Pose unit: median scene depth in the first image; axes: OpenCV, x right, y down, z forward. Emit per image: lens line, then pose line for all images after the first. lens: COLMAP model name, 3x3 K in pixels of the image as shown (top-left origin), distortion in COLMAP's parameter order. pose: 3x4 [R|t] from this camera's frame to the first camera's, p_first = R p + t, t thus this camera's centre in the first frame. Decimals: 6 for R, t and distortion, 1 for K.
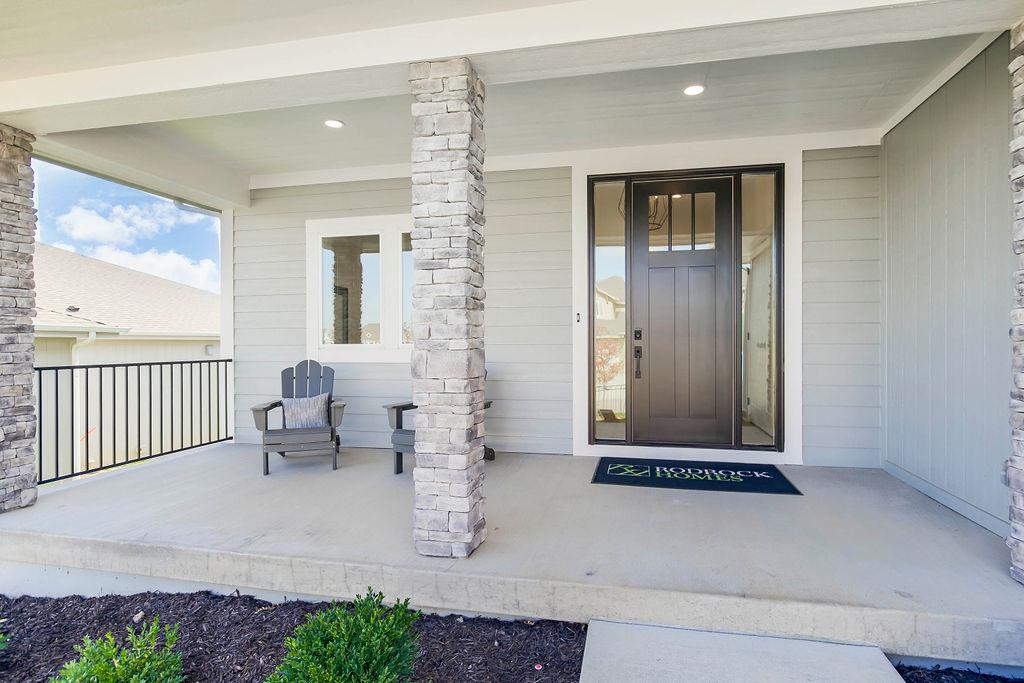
lens RADIAL K [[566.4, 0, 513.8], [0, 566.4, 343.2], [0, 0, 1]] dist [-0.001142, -0.000216]
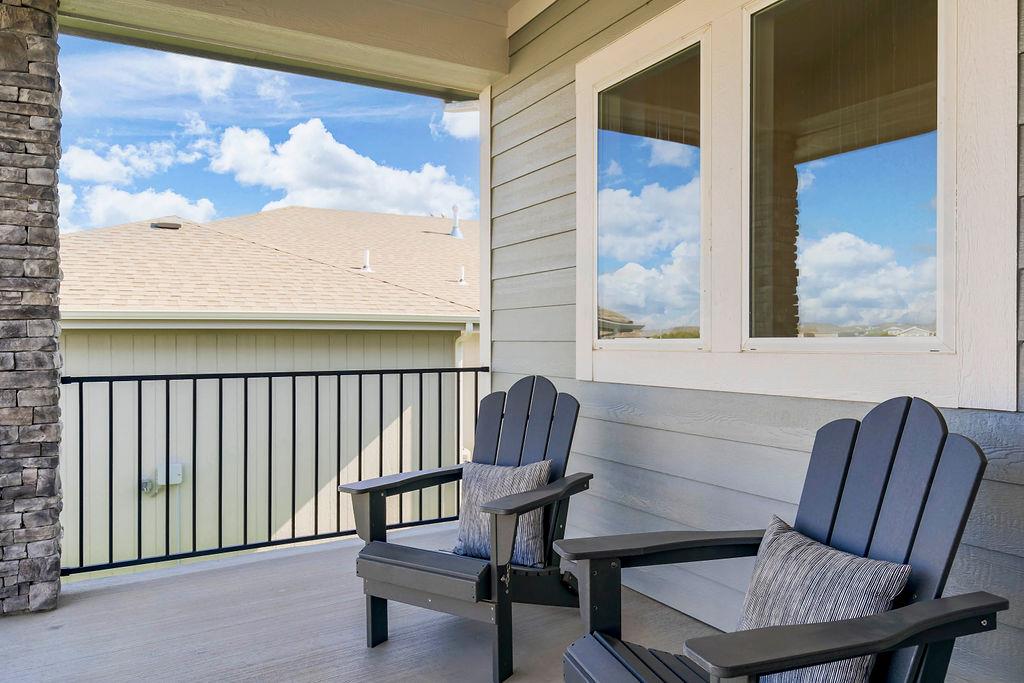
lens RADIAL K [[749.0, 0, 516.2], [0, 749.0, 345.1], [0, 0, 1]] dist [0.011456, 0.000036]
pose [[0.680365, 0.005924, -0.732850, 0.057759], [-0.000418, 0.999970, 0.007695, 0.002565], [0.732874, -0.004929, 0.680347, 0.831070]]
